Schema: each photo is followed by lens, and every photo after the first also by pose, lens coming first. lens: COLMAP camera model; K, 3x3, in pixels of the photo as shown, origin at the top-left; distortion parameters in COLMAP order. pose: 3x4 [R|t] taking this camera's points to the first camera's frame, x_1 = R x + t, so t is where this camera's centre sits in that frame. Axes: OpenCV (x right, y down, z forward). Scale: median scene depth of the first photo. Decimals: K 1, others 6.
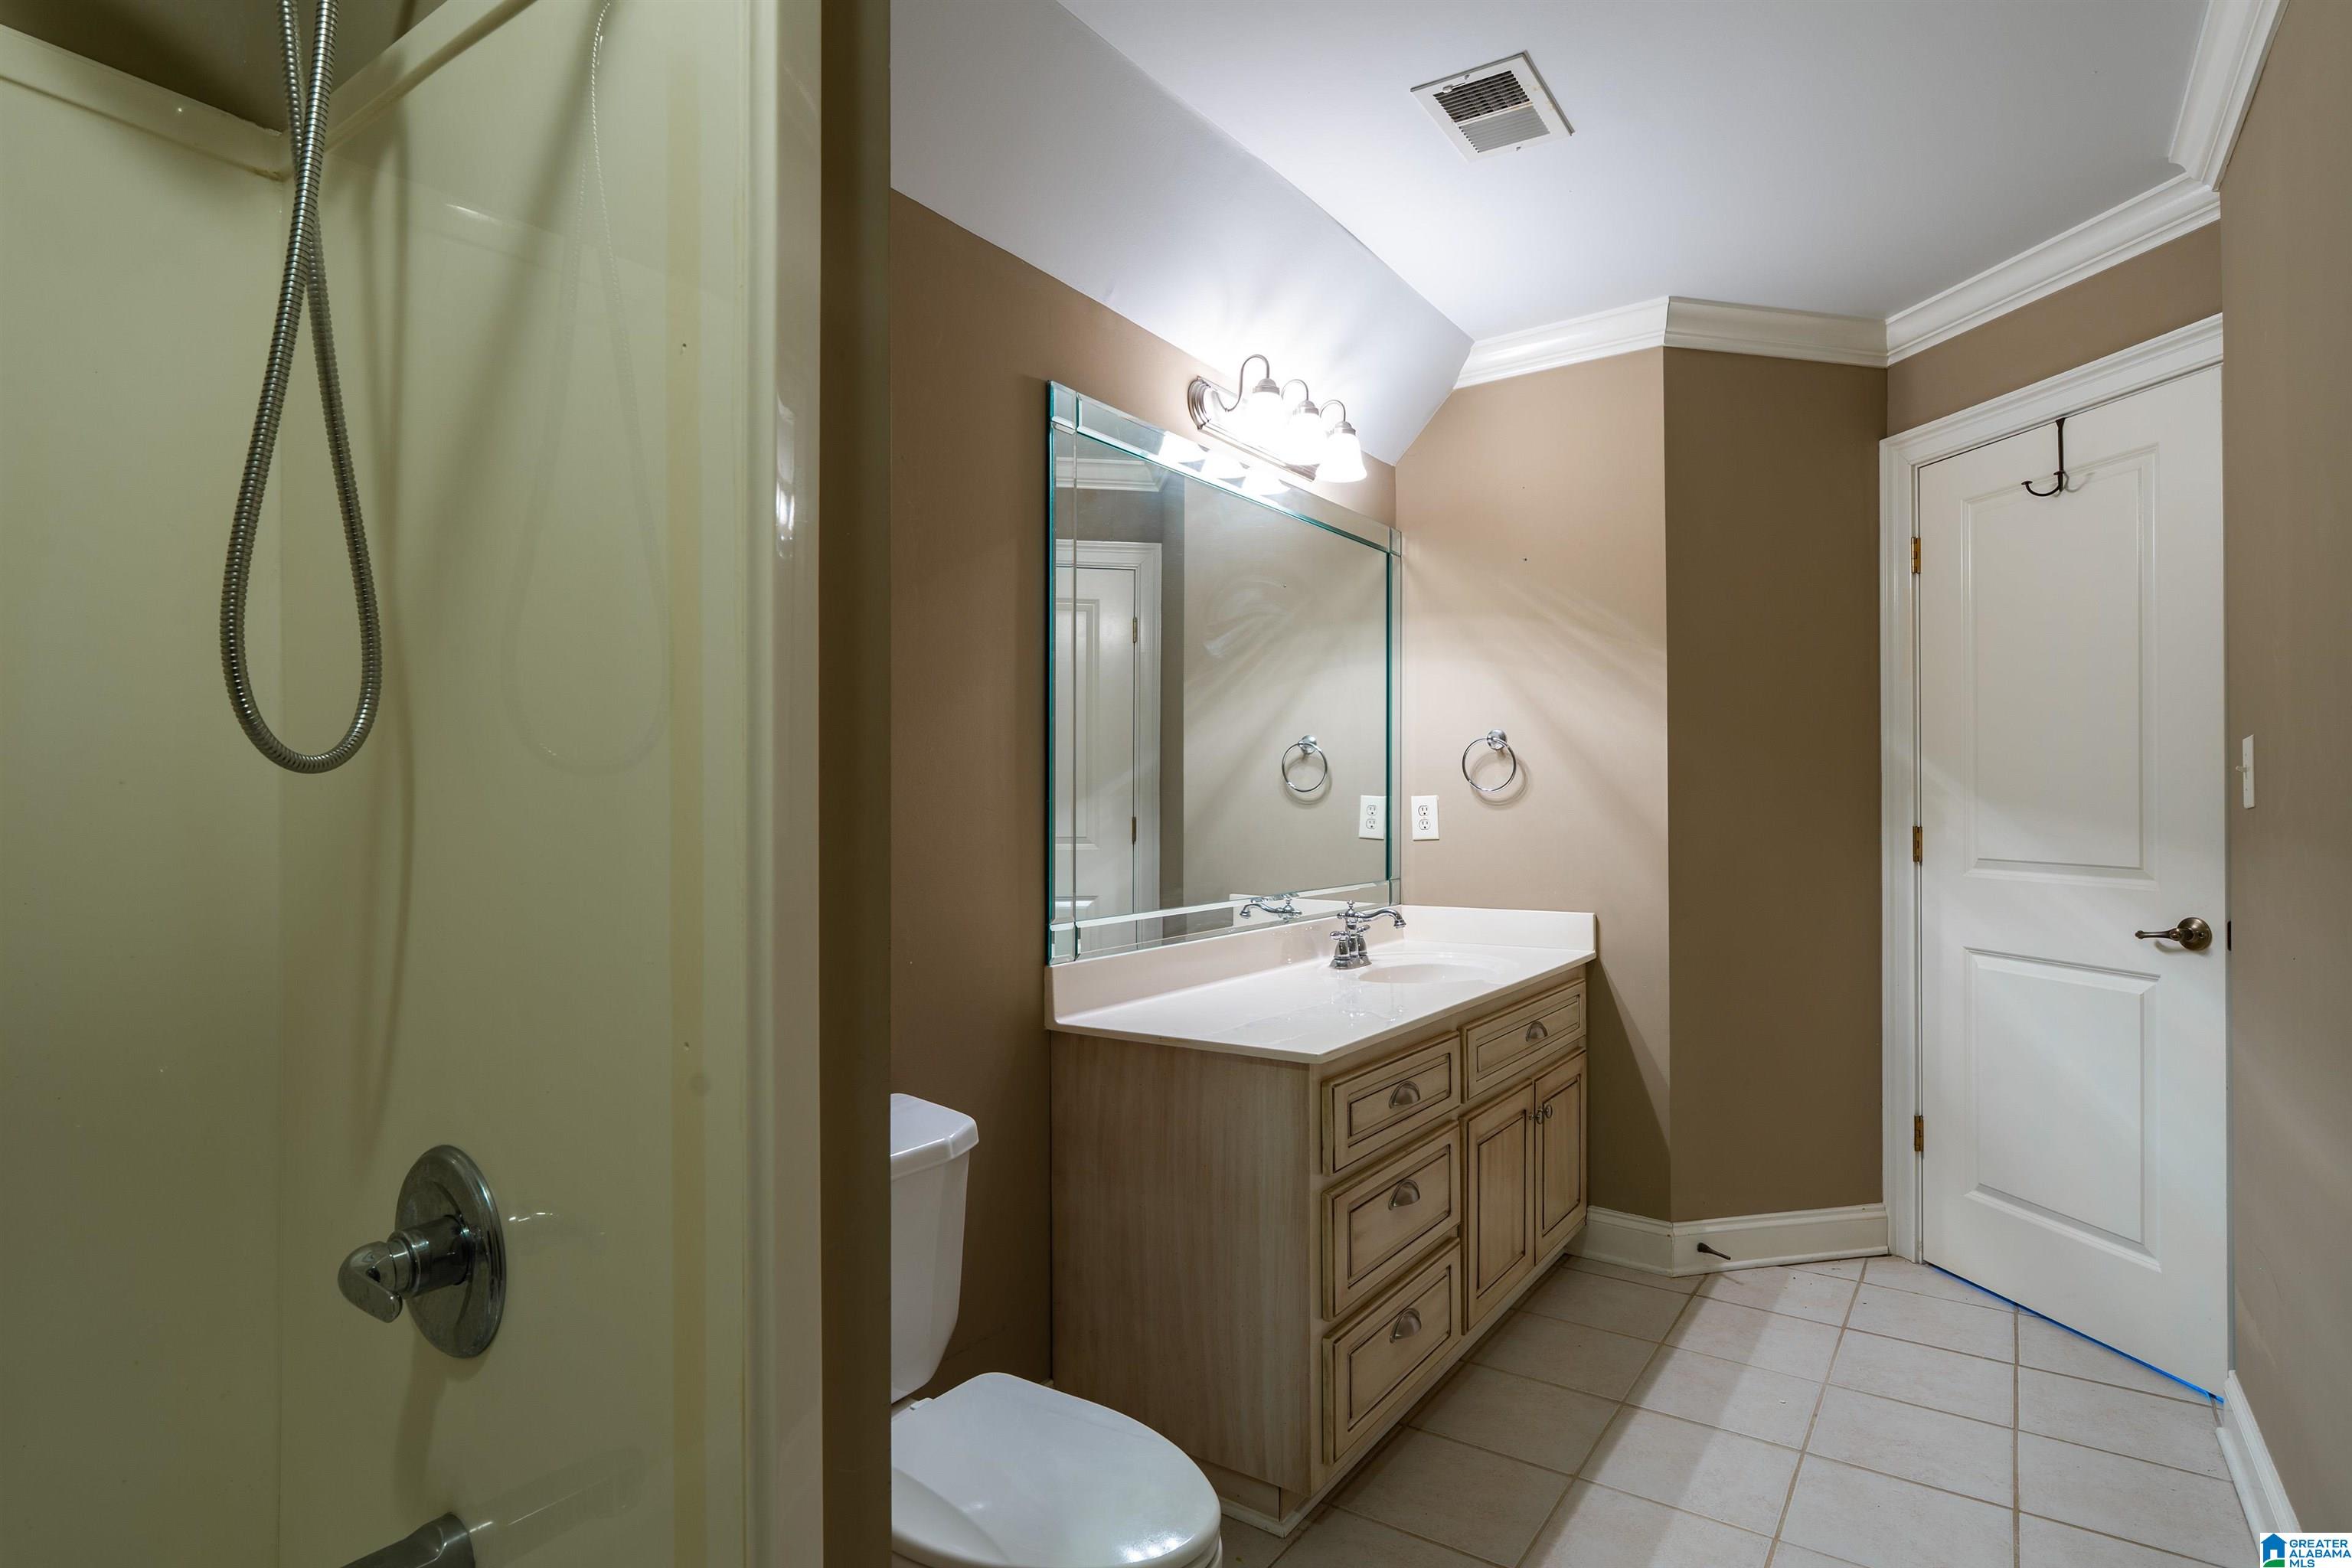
lens RADIAL K [[1221.5, 0, 1177.9], [0, 1221.5, 790.7], [0, 0, 1]] dist [0.001208, 0.000486]
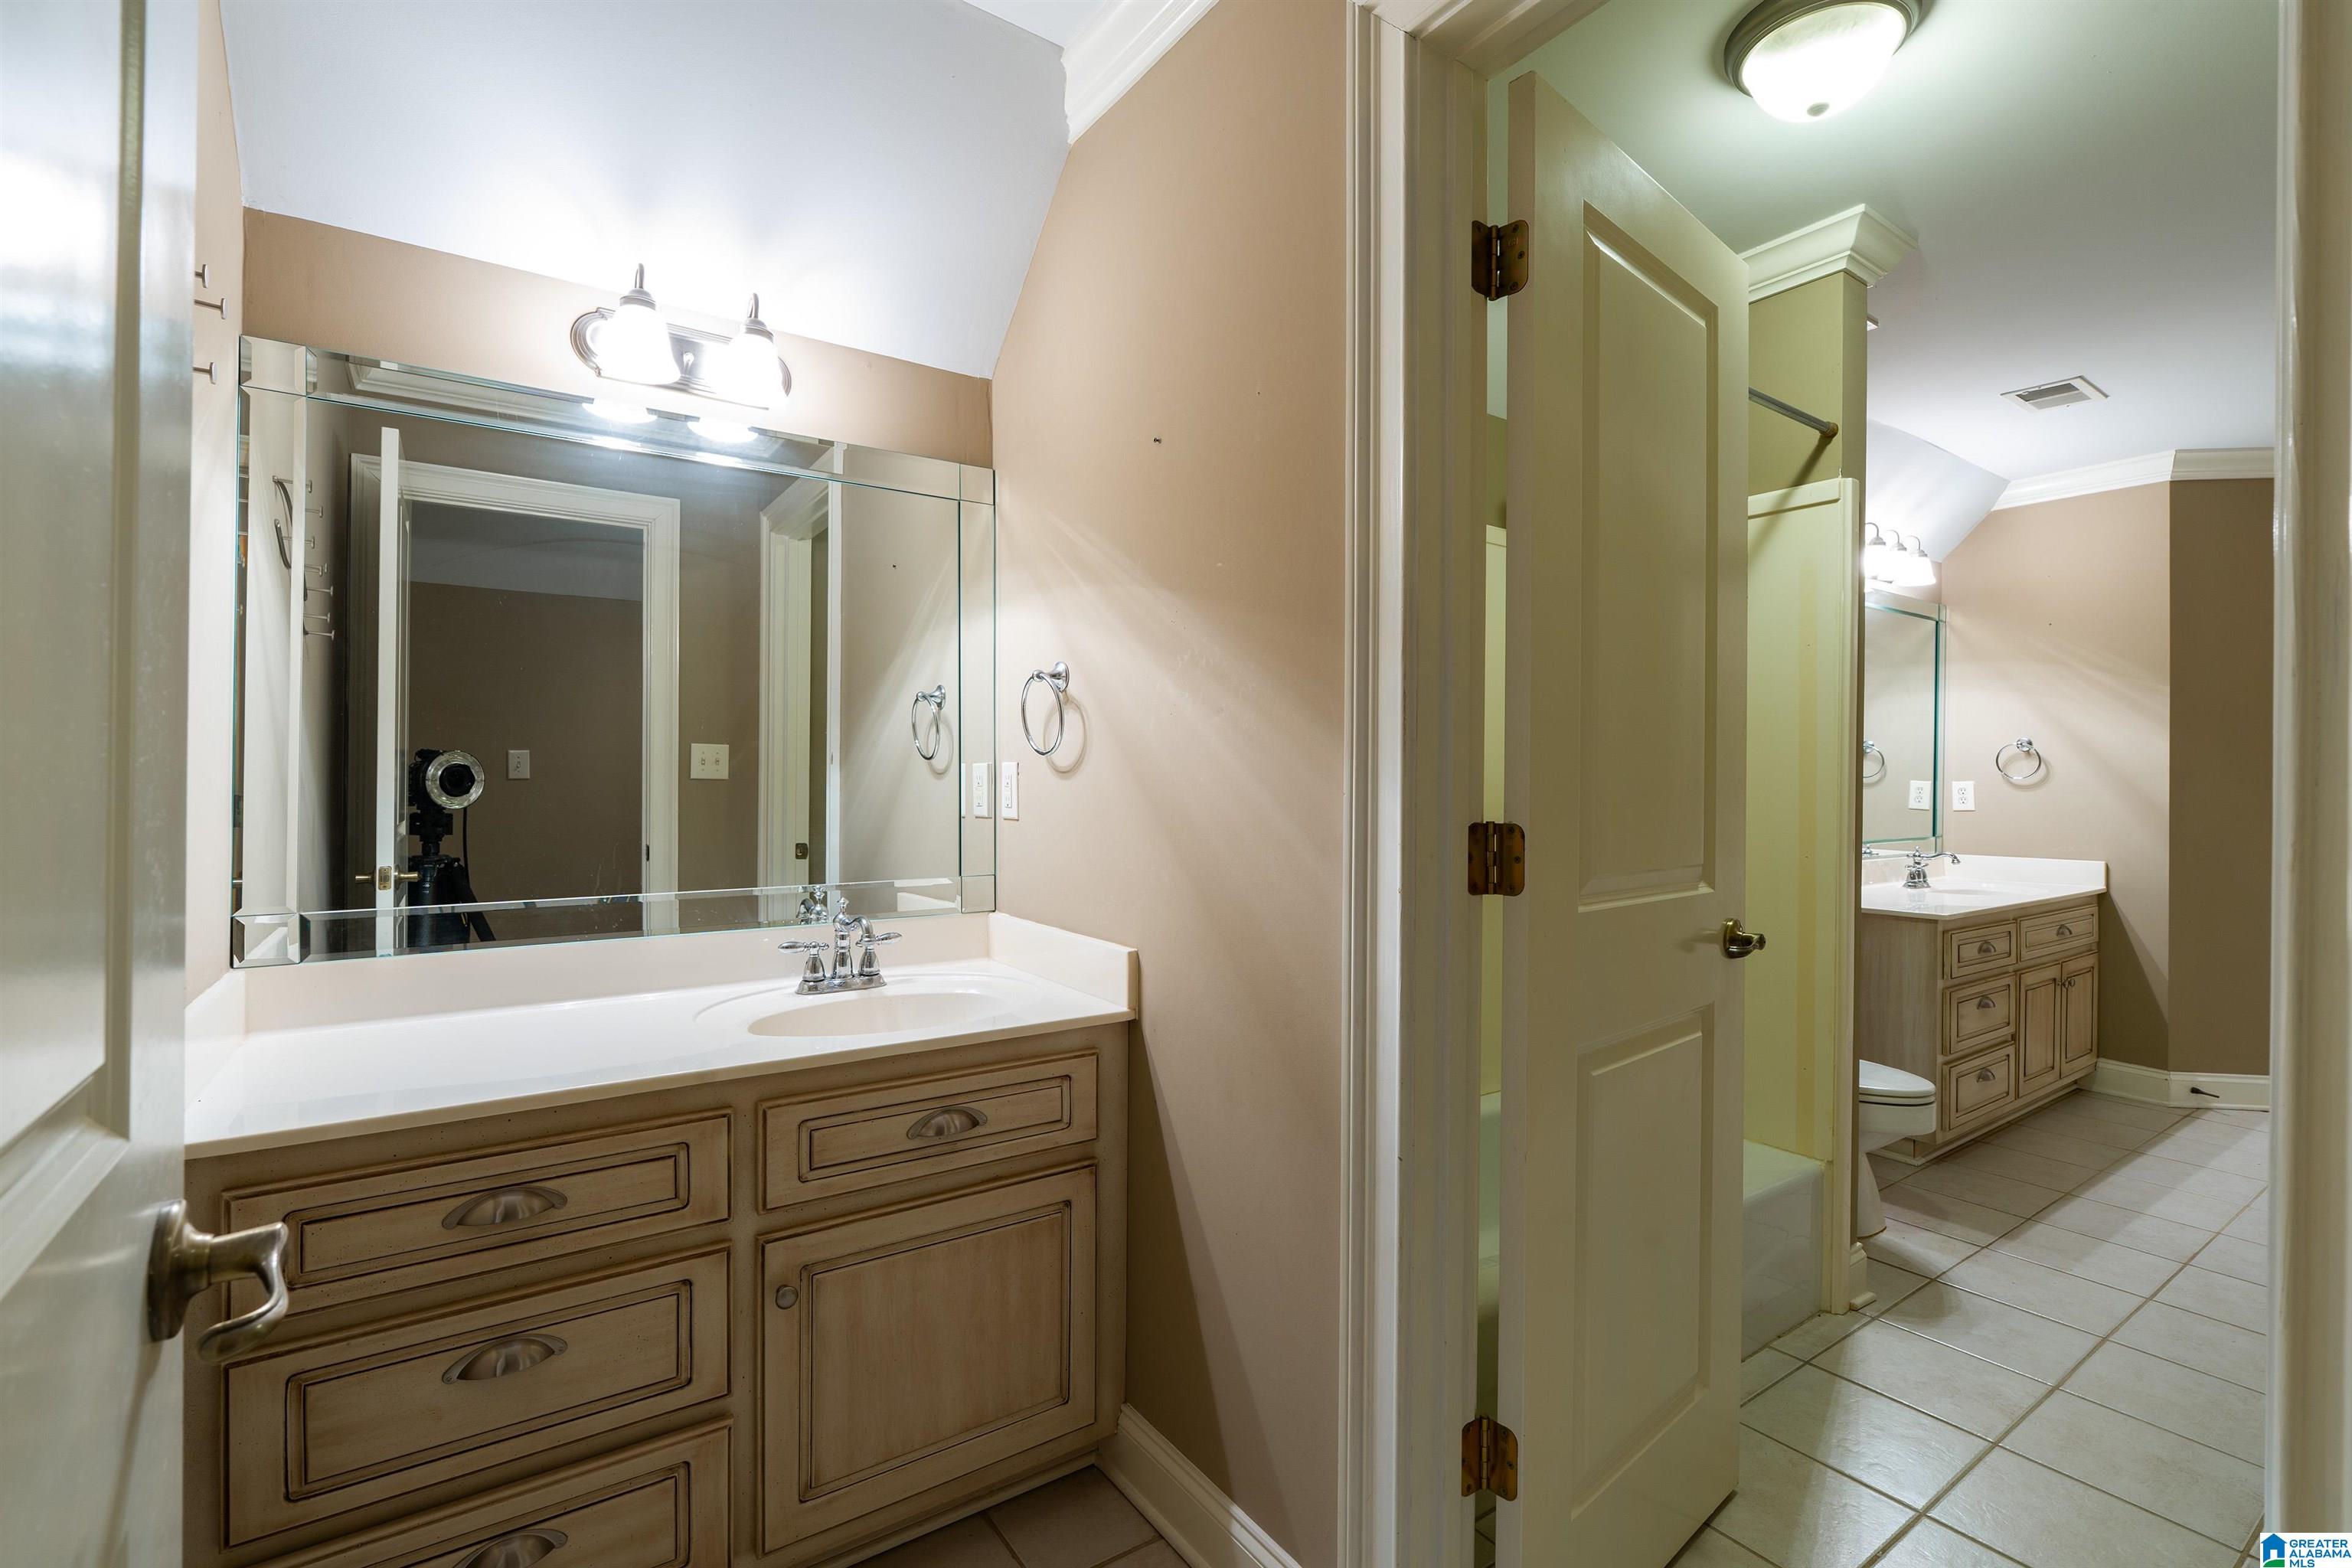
lens RADIAL K [[1070.2, 0, 1175.3], [0, 1070.2, 776.2], [0, 0, 1]] dist [0.000906, 0.000859]
pose [[0.937061, 0.009329, -0.349040, -0.280717], [-0.007113, 0.999946, 0.007632, -0.006128], [0.349093, -0.004669, 0.937077, -0.652465]]
